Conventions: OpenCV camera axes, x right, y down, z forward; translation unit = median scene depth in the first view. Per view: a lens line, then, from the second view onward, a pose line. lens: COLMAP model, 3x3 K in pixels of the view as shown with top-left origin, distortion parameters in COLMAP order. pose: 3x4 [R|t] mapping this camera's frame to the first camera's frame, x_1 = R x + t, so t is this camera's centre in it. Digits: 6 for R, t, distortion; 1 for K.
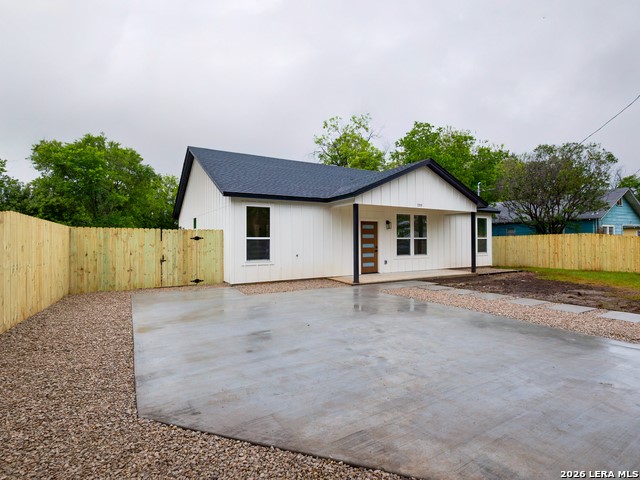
lens RADIAL K [[335.8, 0, 320.0], [0, 335.8, 240.0], [0, 0, 1]] dist [0.017961, -0.000059]
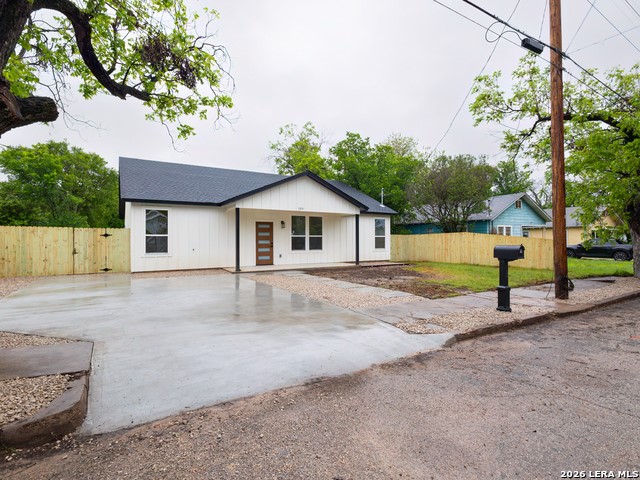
lens RADIAL K [[335.8, 0, 320.0], [0, 335.8, 240.0], [0, 0, 1]] dist [0.017961, -0.000059]
pose [[0.999933, 0.002790, 0.011209, 0.314387], [-0.002831, 0.999990, 0.003581, 0.004586], [-0.011199, -0.003613, 0.999931, -0.195197]]
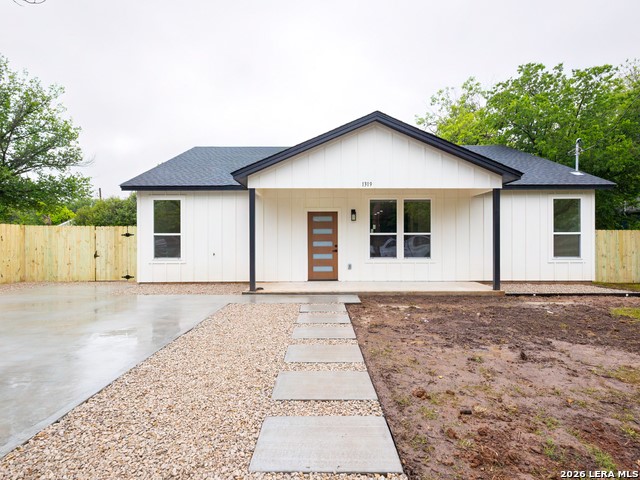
lens RADIAL K [[335.8, 0, 320.0], [0, 335.8, 240.0], [0, 0, 1]] dist [0.017961, -0.000059]
pose [[0.857003, 0.000887, -0.515311, 0.502953], [-0.000353, 0.999999, 0.001135, 0.007111], [0.515311, -0.000791, 0.857003, 0.331479]]
